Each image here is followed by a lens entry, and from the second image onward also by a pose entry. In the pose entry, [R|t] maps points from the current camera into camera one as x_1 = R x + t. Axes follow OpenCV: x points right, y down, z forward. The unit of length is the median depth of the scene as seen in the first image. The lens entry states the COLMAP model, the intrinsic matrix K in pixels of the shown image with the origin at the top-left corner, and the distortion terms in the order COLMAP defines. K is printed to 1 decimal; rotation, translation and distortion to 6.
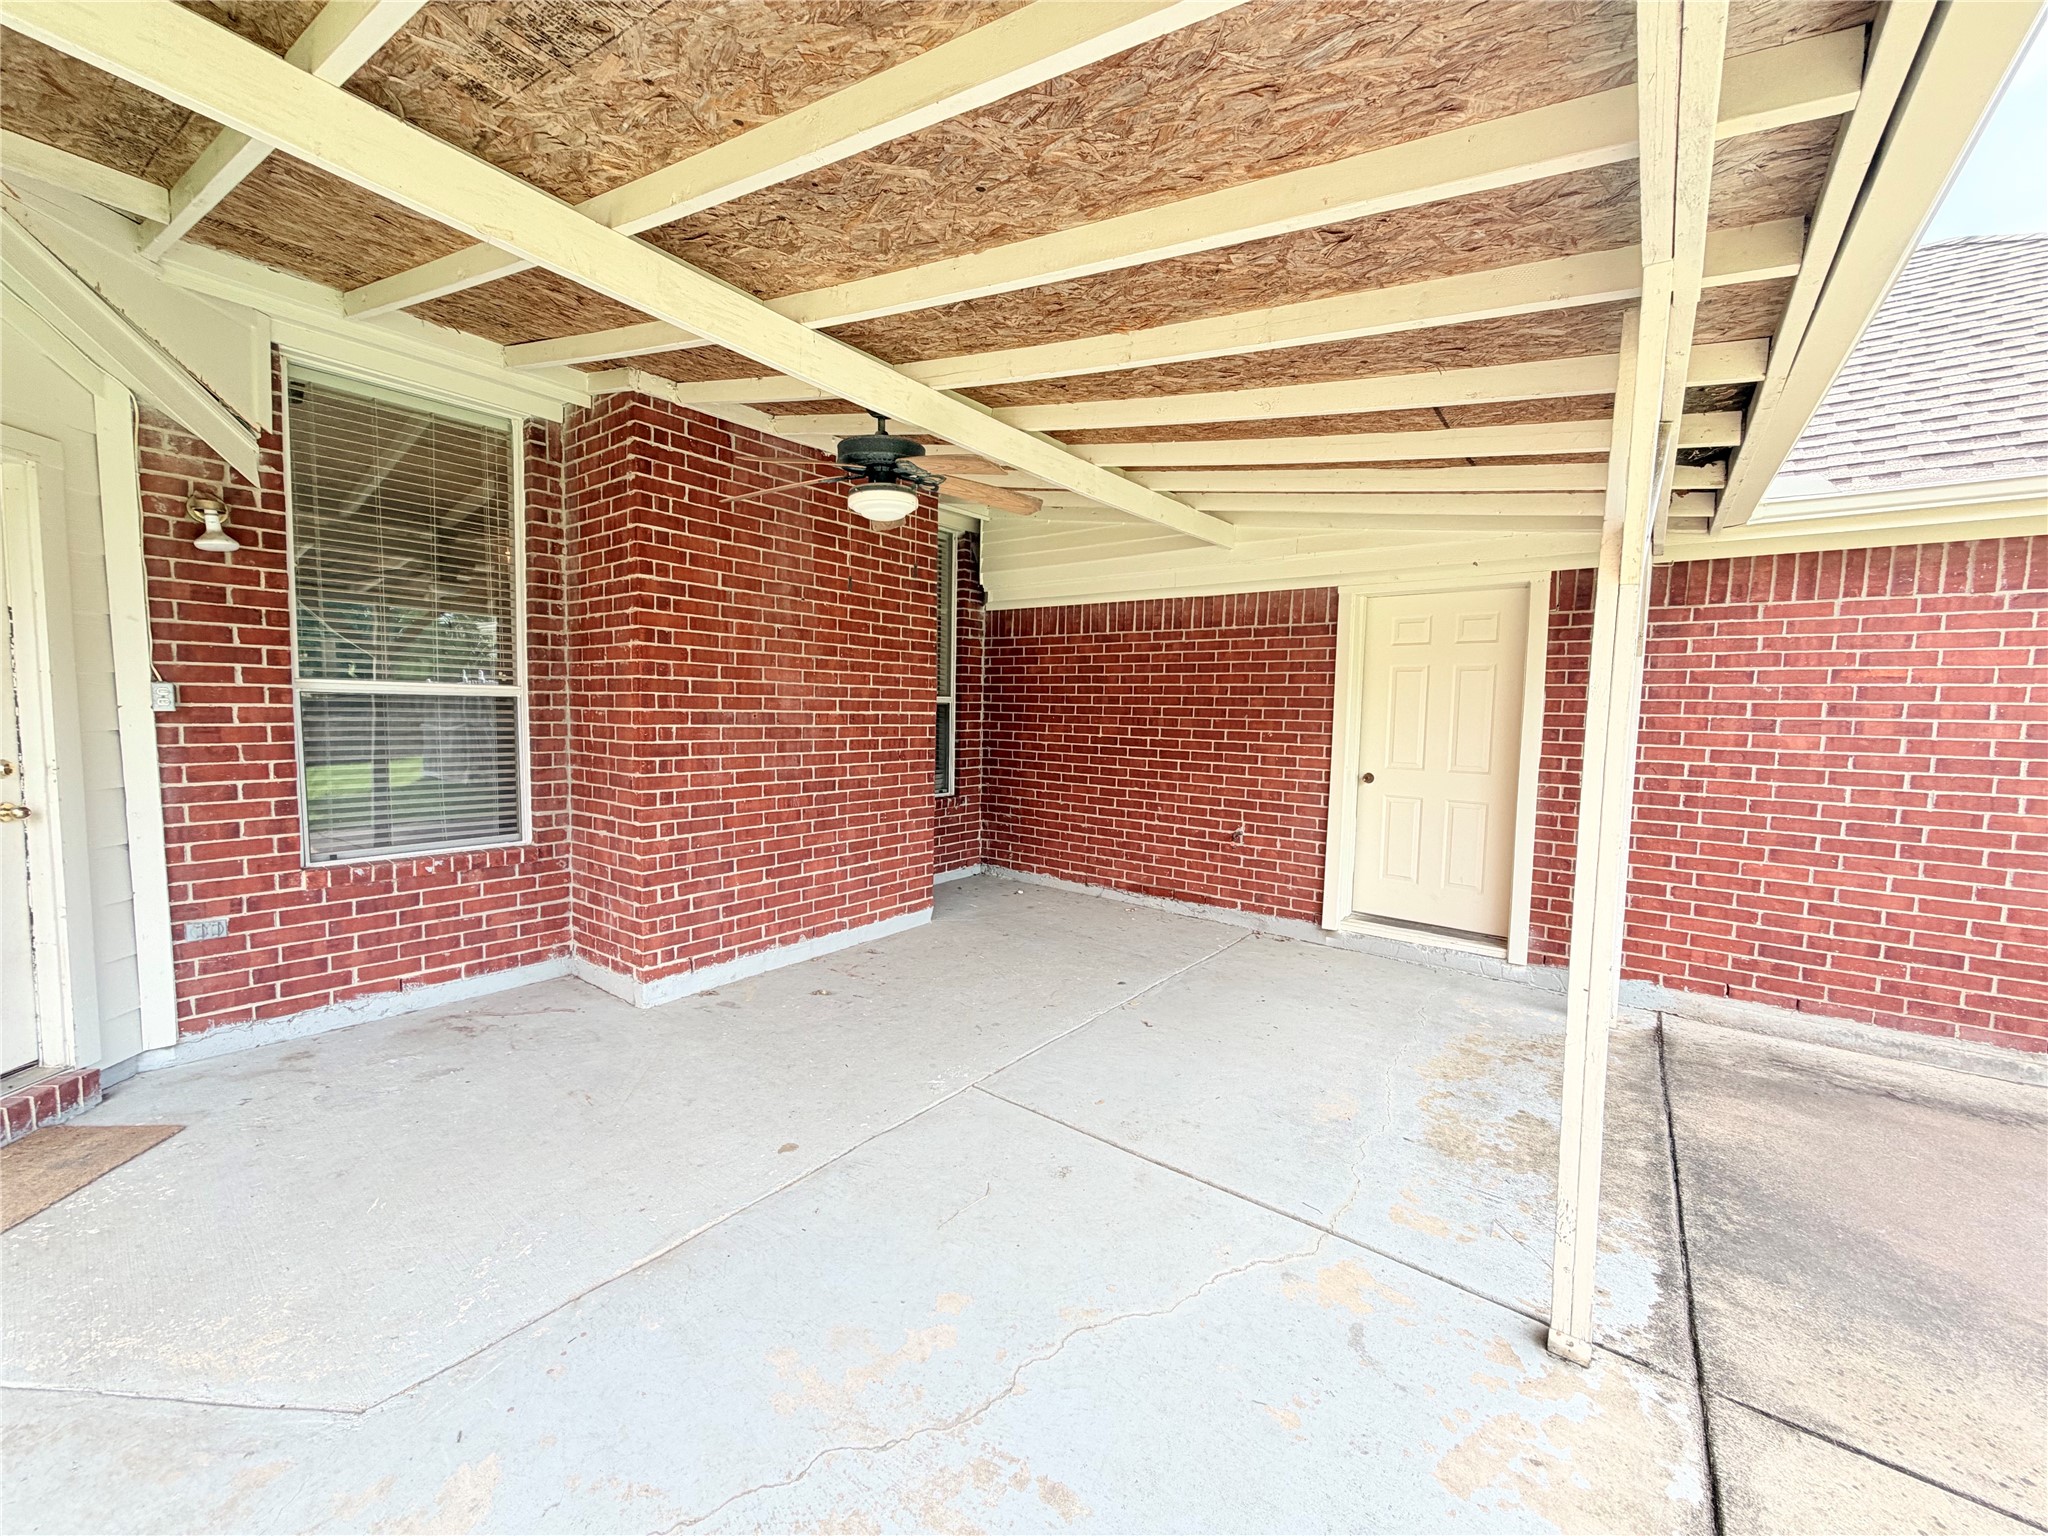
lens RADIAL K [[813.8, 0, 1019.8], [0, 813.8, 766.5], [0, 0, 1]] dist [-0.001088, 0.000263]
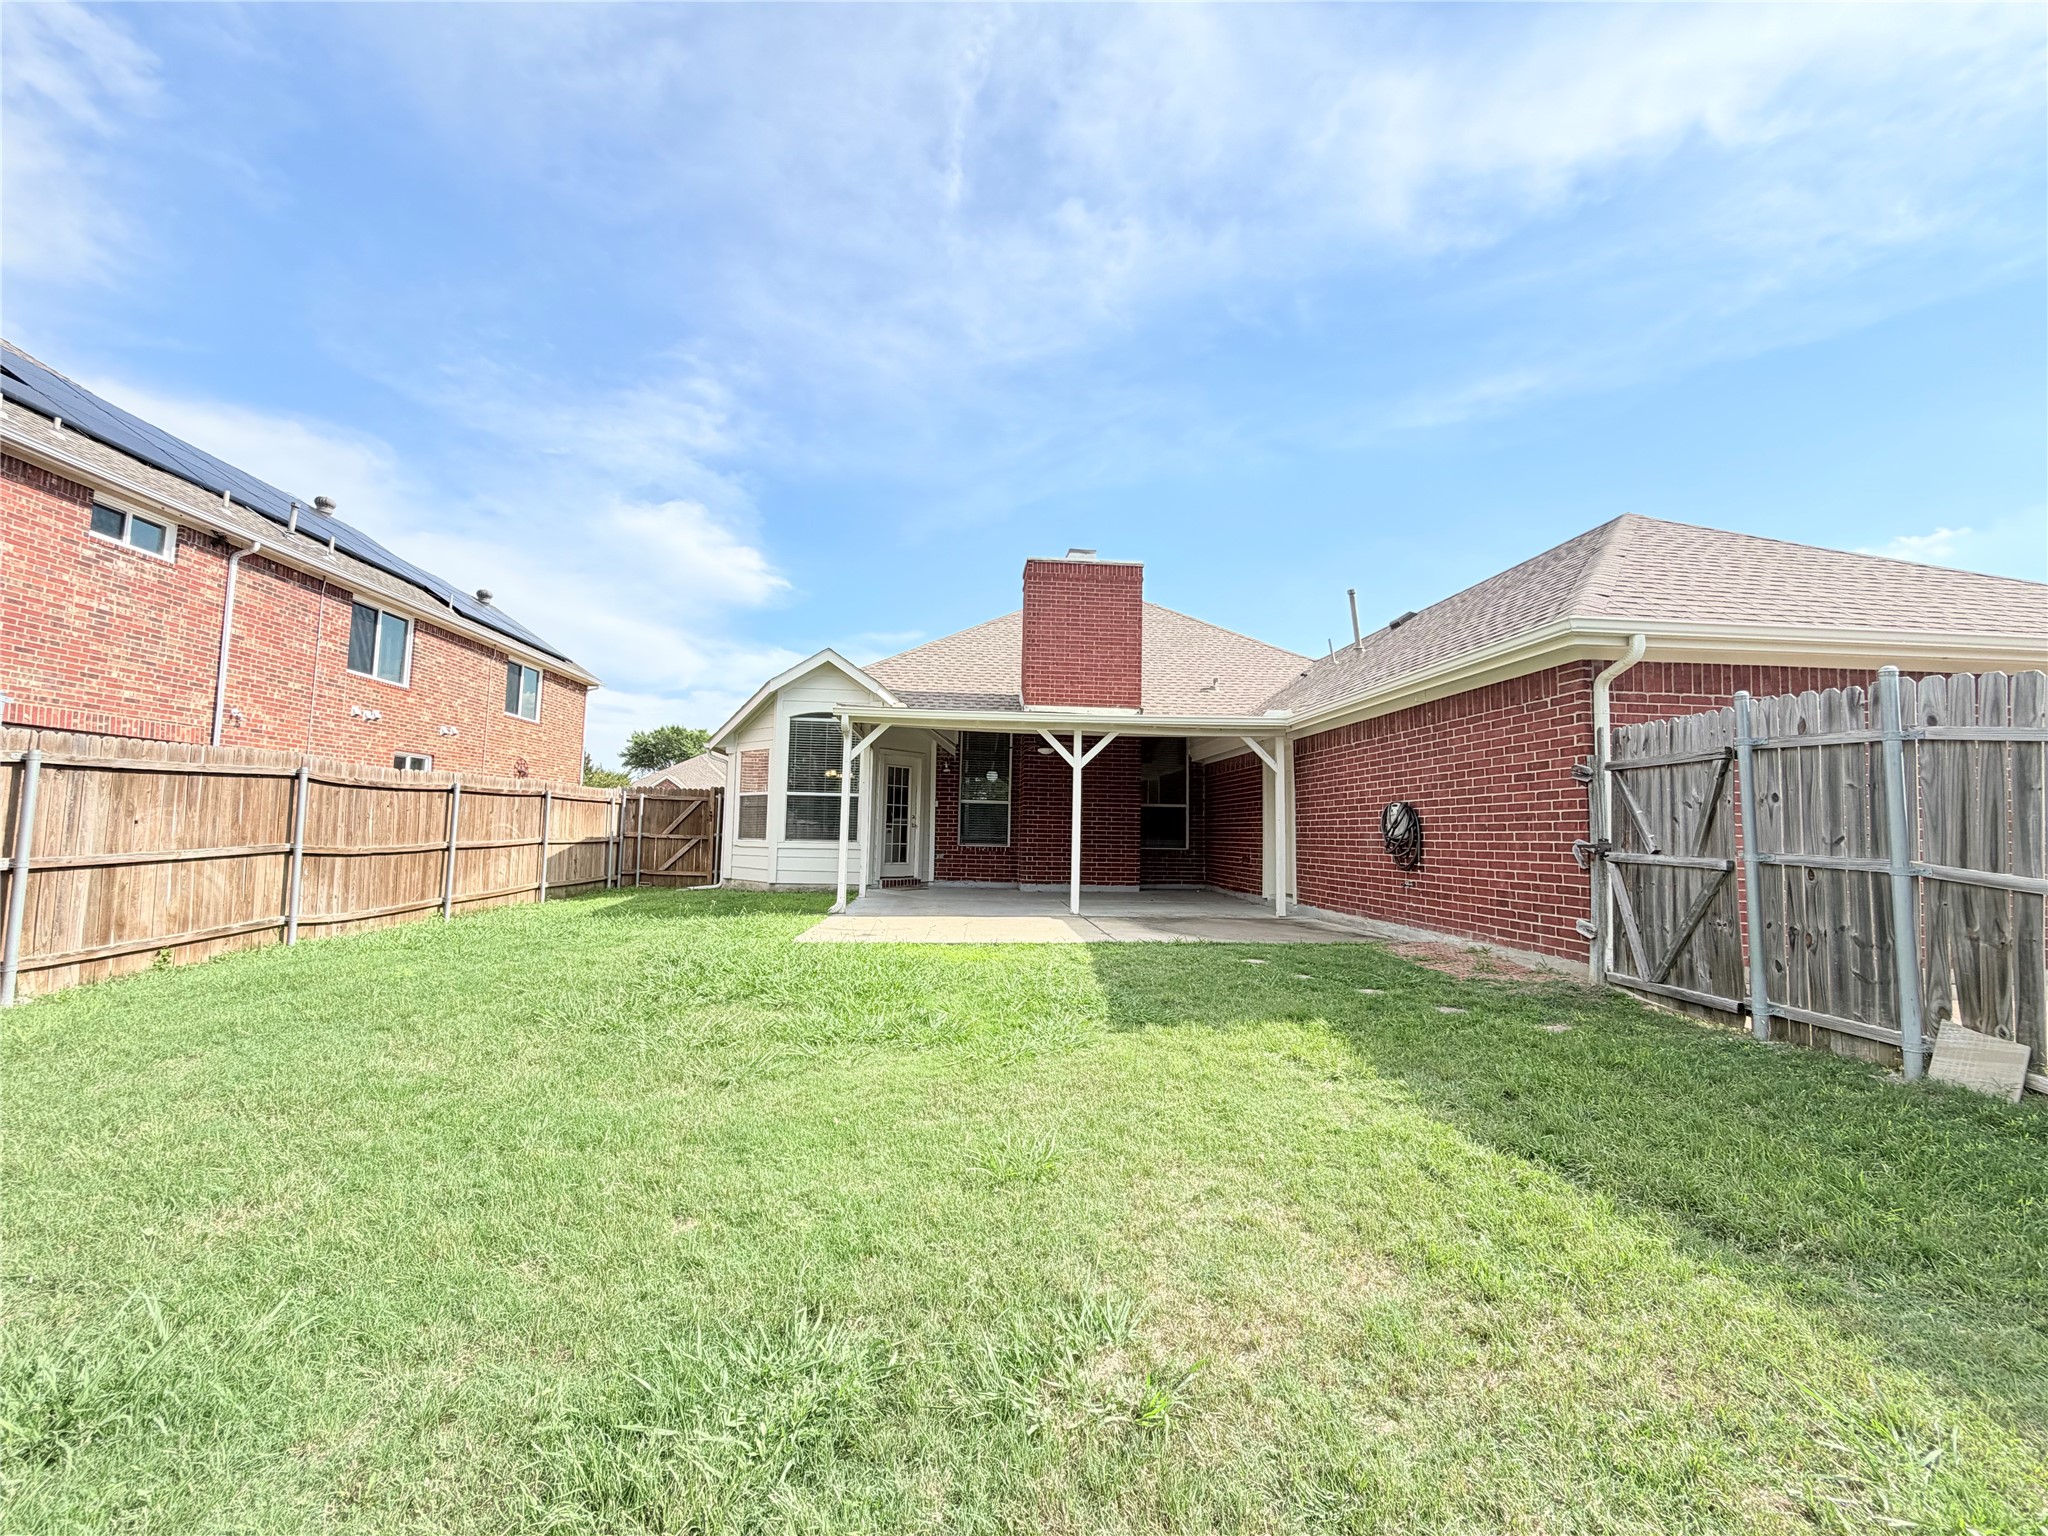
lens RADIAL K [[813.8, 0, 1018.6], [0, 813.8, 763.7], [0, 0, 1]] dist [-0.001088, 0.000263]
pose [[0.673452, -0.071477, -0.735767, 2.020503], [-0.061659, 0.986415, -0.152263, 0.274659], [0.736655, 0.147909, 0.659896, -1.315175]]
